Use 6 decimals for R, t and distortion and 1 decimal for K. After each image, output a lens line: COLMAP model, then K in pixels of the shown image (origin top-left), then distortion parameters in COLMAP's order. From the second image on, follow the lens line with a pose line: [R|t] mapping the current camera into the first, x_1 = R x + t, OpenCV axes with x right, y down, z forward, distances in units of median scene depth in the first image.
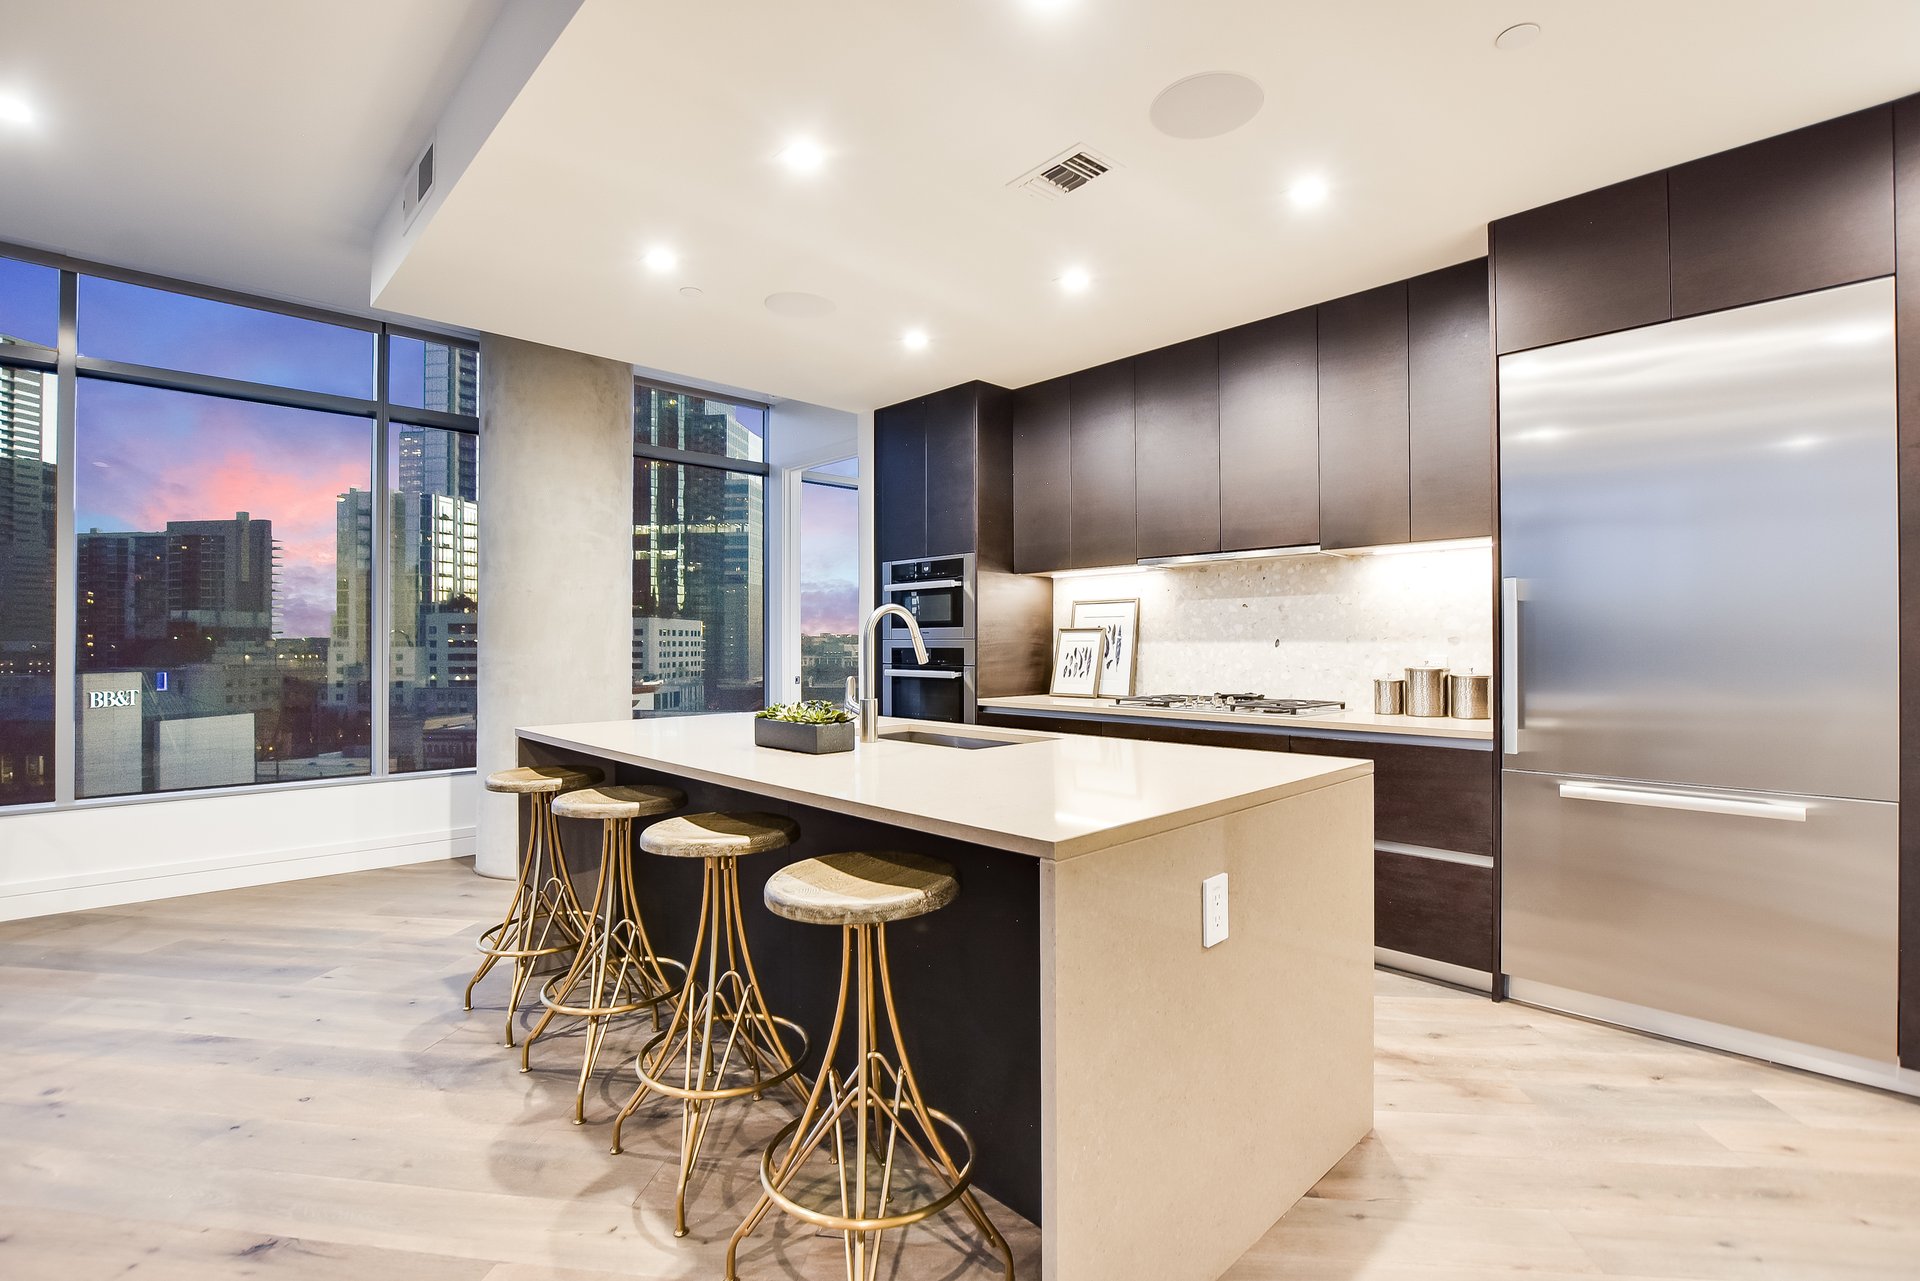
lens RADIAL K [[872.1, 0, 961.0], [0, 872.1, 645.9], [0, 0, 1]] dist [-0.027919, 0.000511]
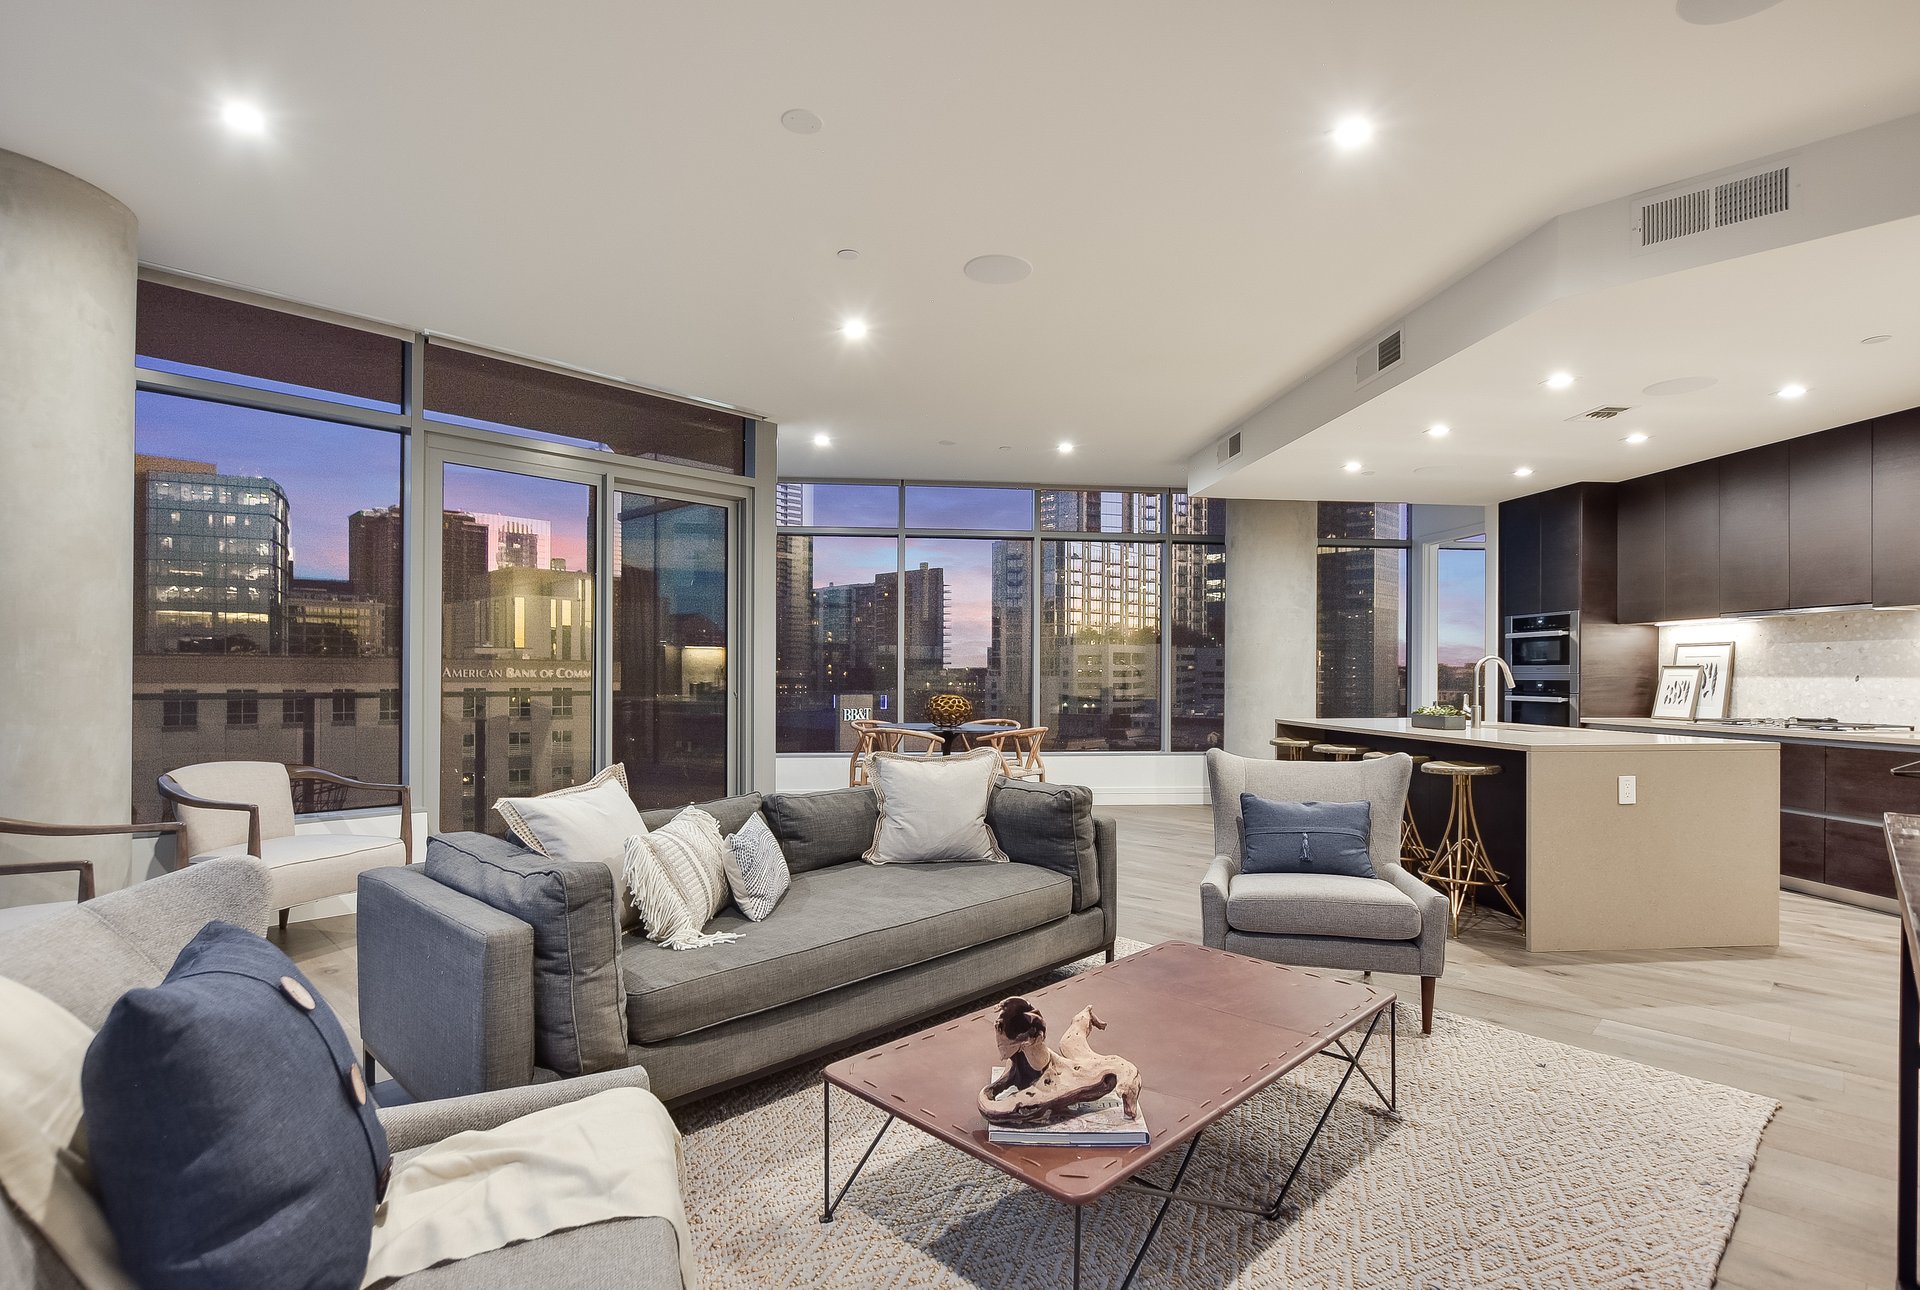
lens RADIAL K [[947.6, 0, 959.0], [0, 947.6, 676.5], [0, 0, 1]] dist [-0.000921, -0.000371]
pose [[0.795641, 0.006984, -0.605728, 0.140180], [-0.007378, 0.999971, 0.001838, 0.000948], [0.605724, 0.003006, 0.795669, -0.750134]]
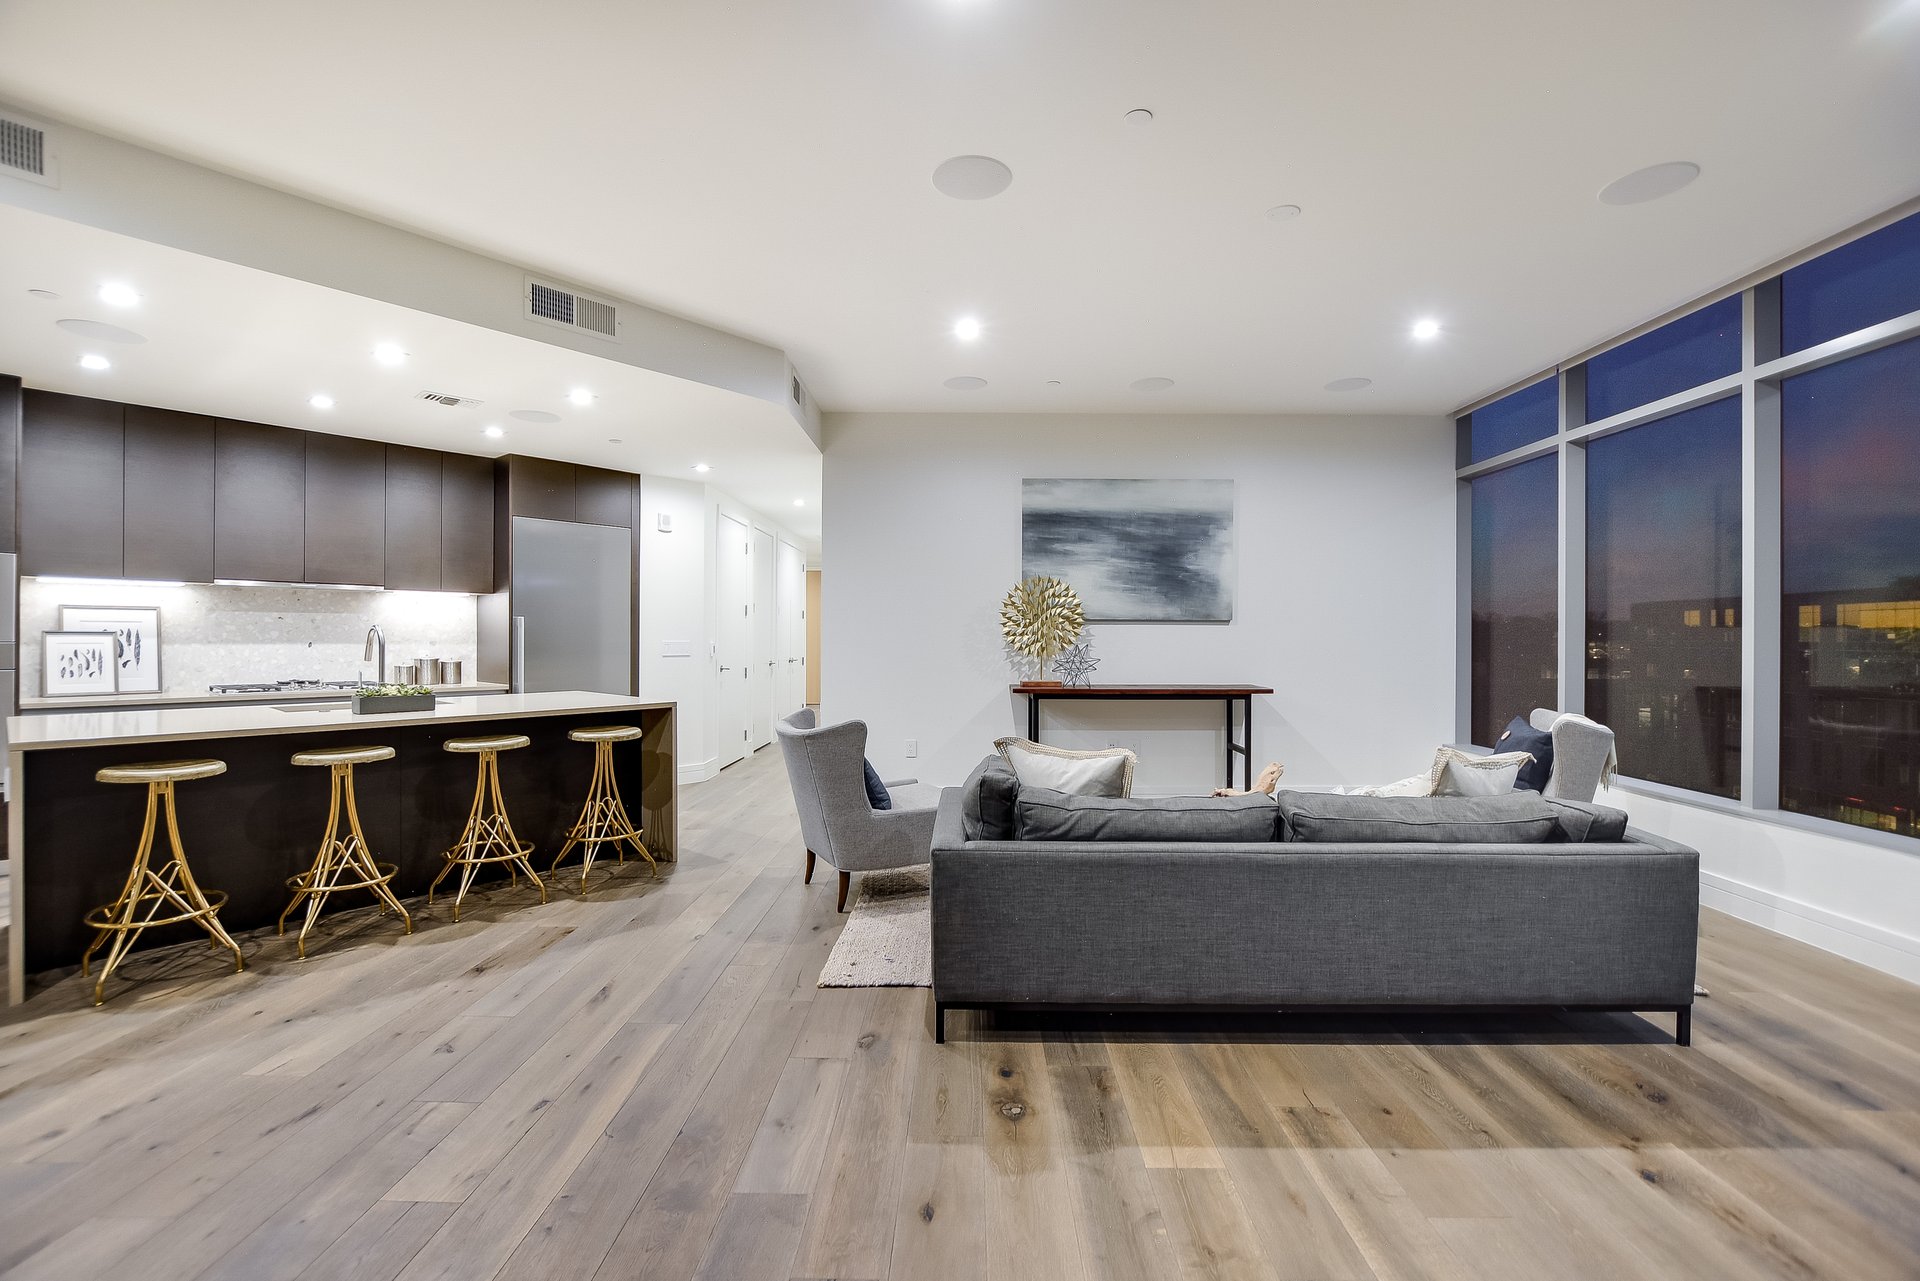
lens RADIAL K [[862.1, 0, 971.2], [0, 862.1, 638.9], [0, 0, 1]] dist [-0.001467, -0.000018]
pose [[-0.105989, -0.001008, 0.994367, -1.048523], [-0.004019, 0.999992, 0.000585, -0.016235], [-0.994359, -0.003935, -0.105992, 0.036231]]
